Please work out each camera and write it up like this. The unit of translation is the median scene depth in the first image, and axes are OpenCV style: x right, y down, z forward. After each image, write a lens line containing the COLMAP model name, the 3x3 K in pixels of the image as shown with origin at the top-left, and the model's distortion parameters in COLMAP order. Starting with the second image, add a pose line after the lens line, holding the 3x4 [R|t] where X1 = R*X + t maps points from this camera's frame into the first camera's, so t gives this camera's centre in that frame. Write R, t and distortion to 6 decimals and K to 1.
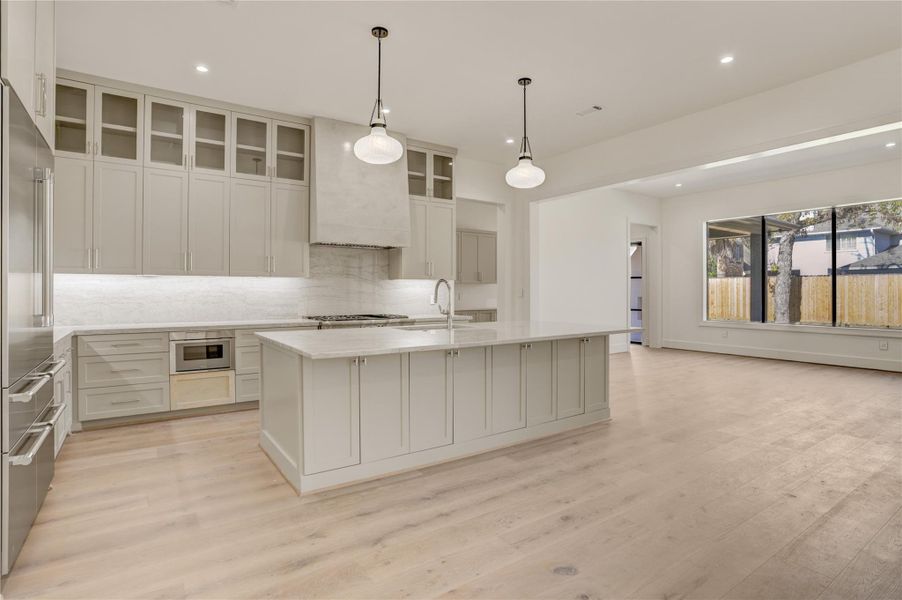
lens RADIAL K [[451.7, 0, 454.1], [0, 451.7, 291.4], [0, 0, 1]] dist [-0.038597, 0.000272]
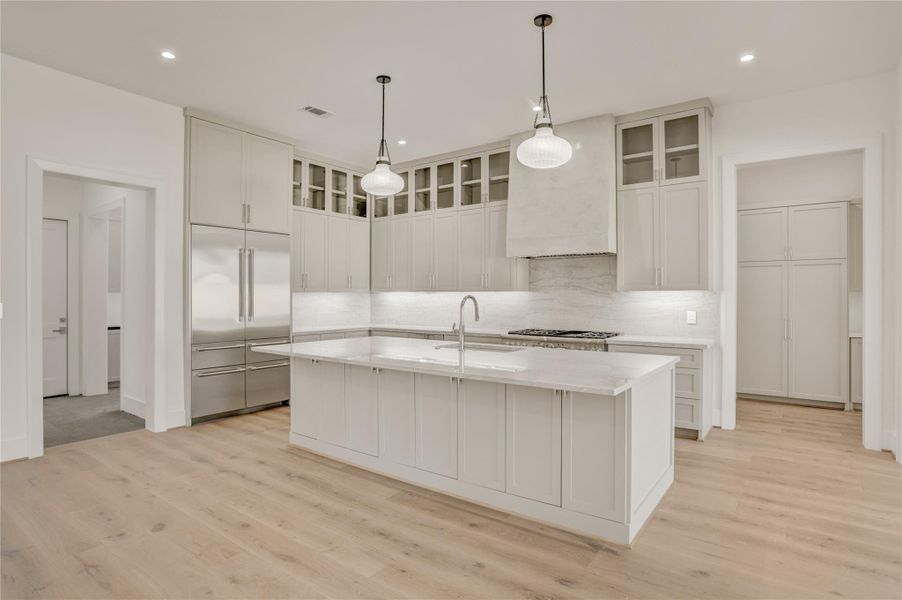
lens RADIAL K [[473.3, 0, 451.0], [0, 473.3, 300.0], [0, 0, 1]] dist [-0.050148, 0.001039]
pose [[0.346799, 0.004512, -0.937928, 0.853126], [-0.006517, 0.999976, 0.002401, -0.016489], [0.937917, 0.005279, 0.346820, 0.637027]]
